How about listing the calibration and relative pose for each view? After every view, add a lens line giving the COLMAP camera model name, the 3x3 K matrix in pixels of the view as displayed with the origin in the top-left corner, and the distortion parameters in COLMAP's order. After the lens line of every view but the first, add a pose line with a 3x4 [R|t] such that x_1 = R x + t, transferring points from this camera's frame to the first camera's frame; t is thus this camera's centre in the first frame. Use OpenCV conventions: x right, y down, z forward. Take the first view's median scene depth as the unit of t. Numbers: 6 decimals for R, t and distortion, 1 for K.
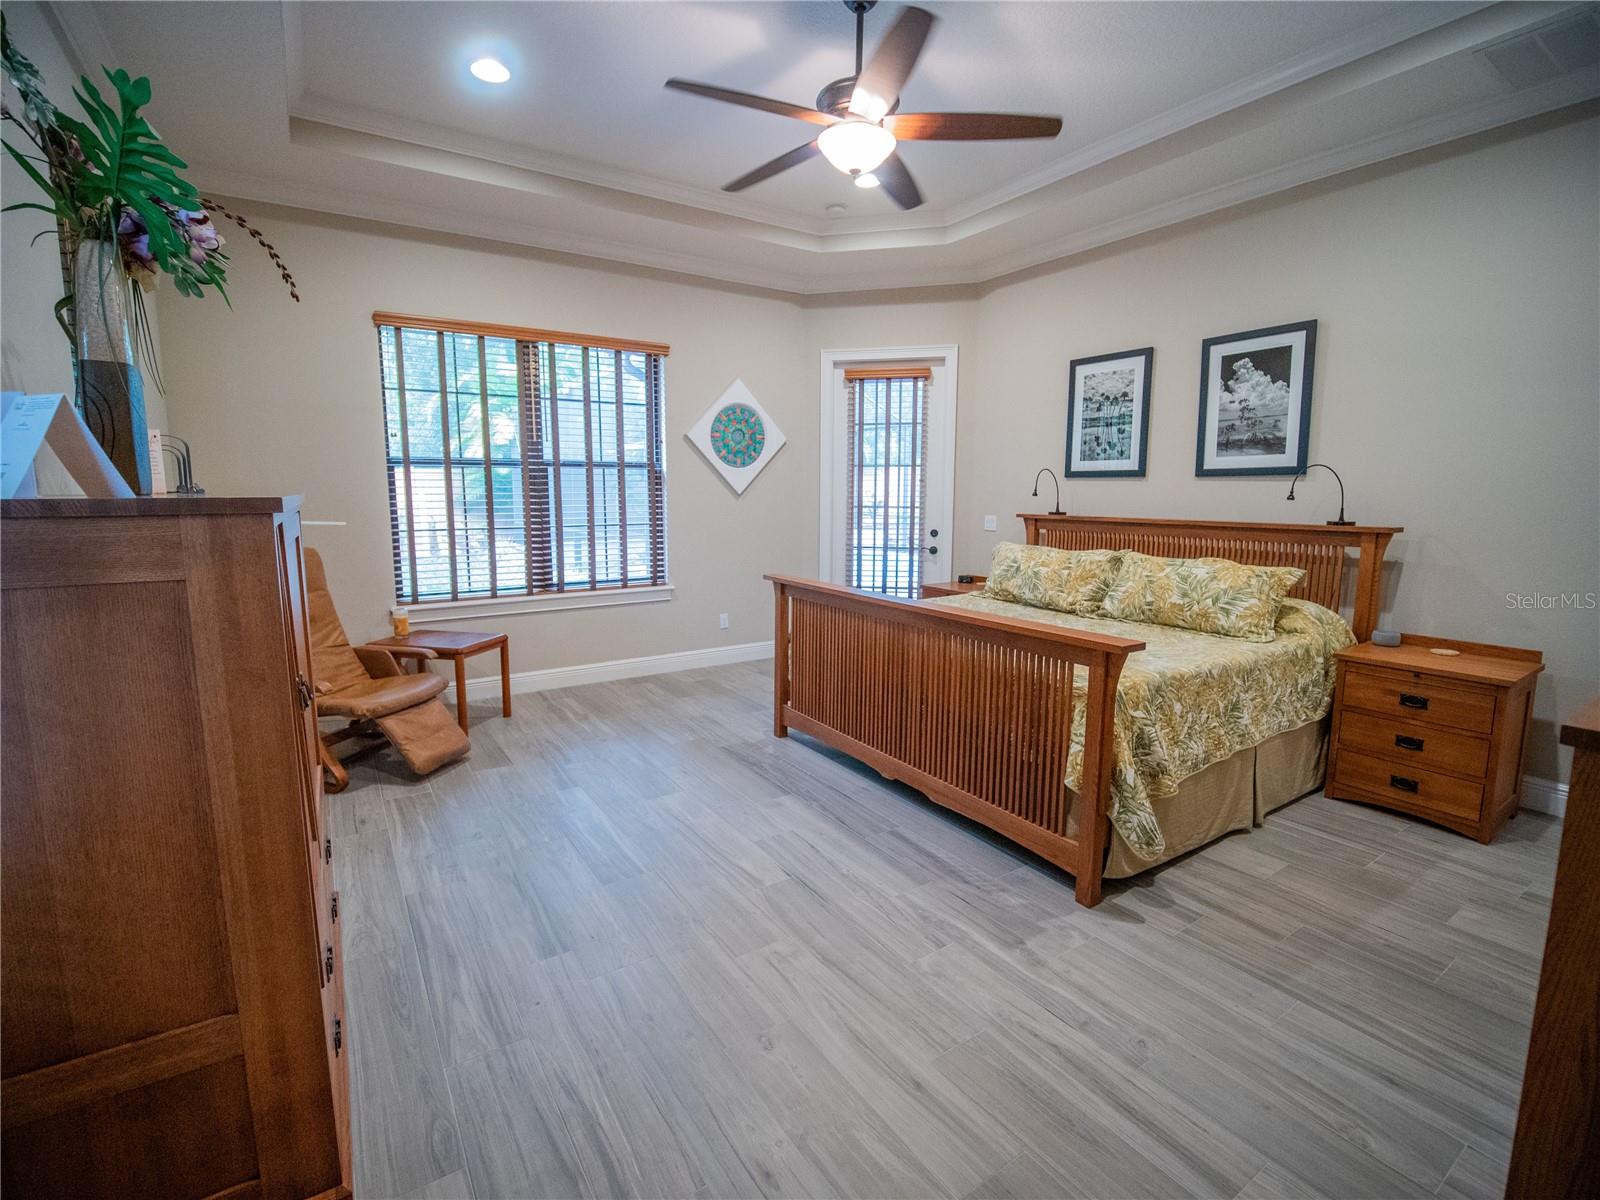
lens RADIAL K [[728.6, 0, 791.4], [0, 728.6, 580.9], [0, 0, 1]] dist [-0.013027, -0.000713]
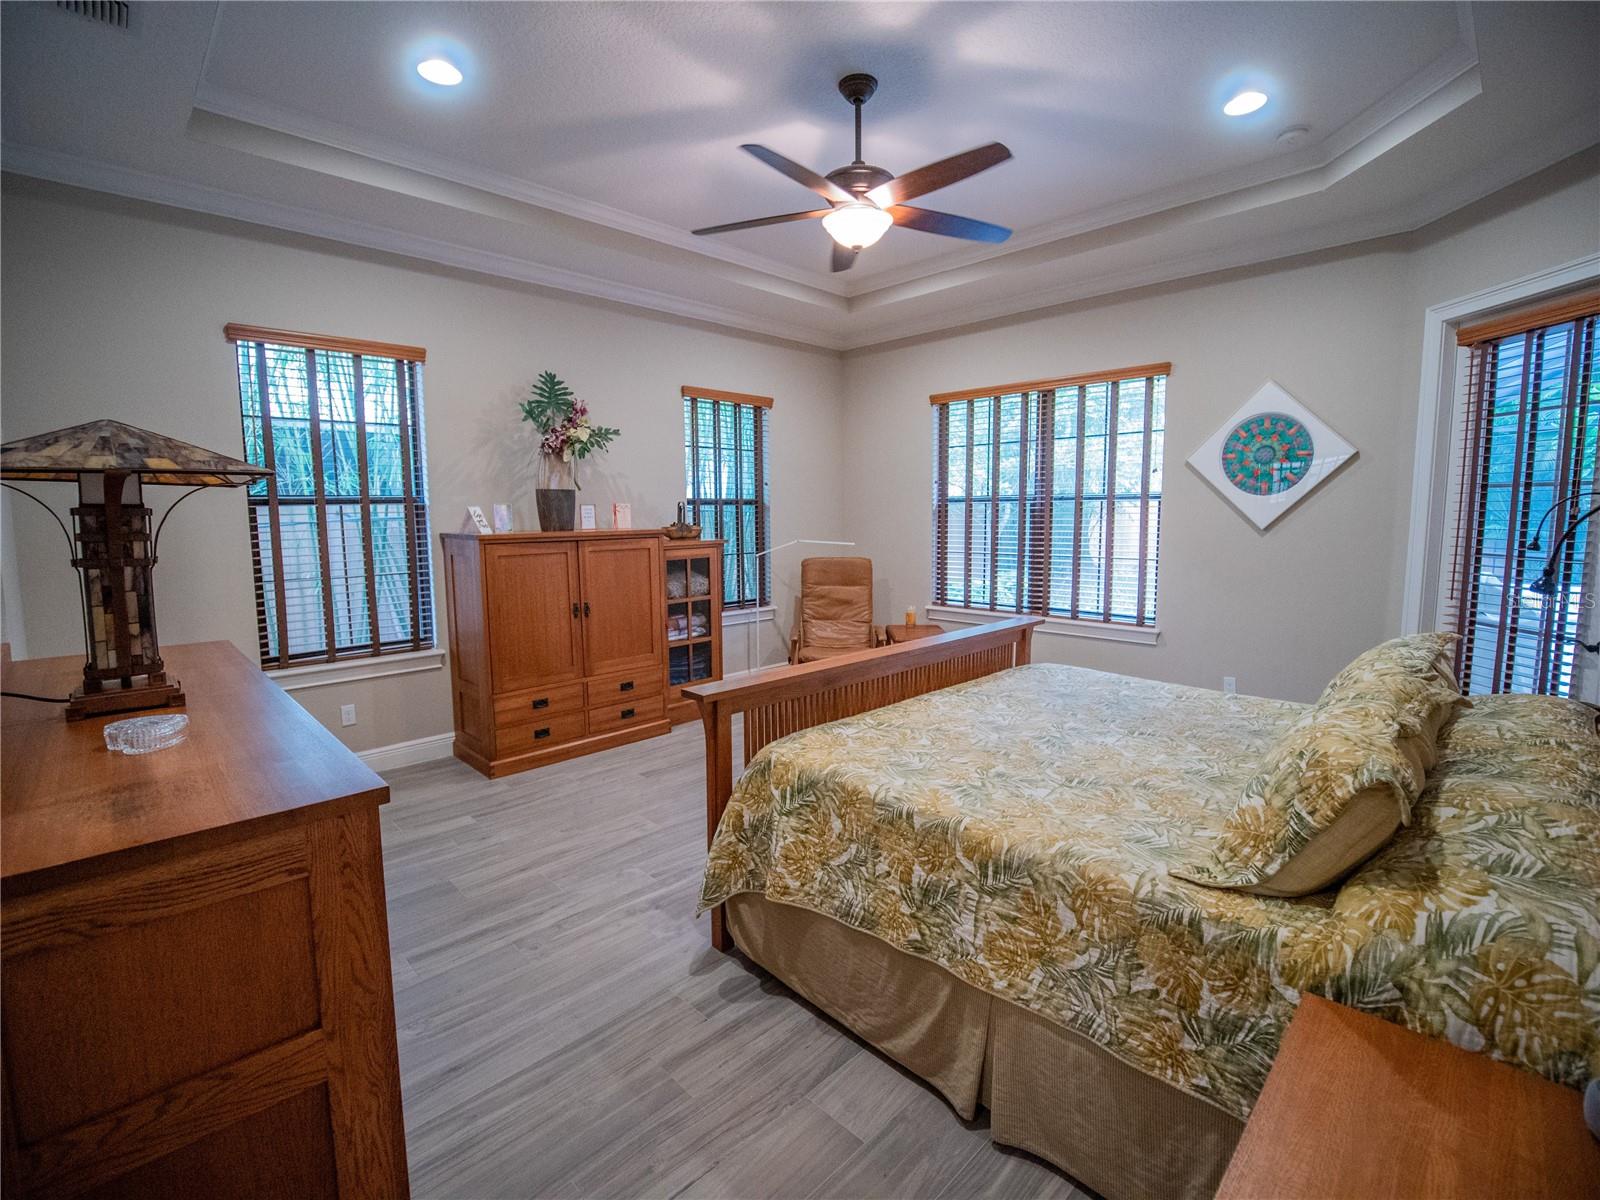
lens RADIAL K [[728.6, 0, 791.4], [0, 728.6, 580.9], [0, 0, 1]] dist [-0.013027, -0.000713]
pose [[0.189902, 0.090937, -0.977583, 0.686366], [-0.111960, 0.991212, 0.070456, -0.072507], [0.975398, 0.096070, 0.198414, 0.420785]]
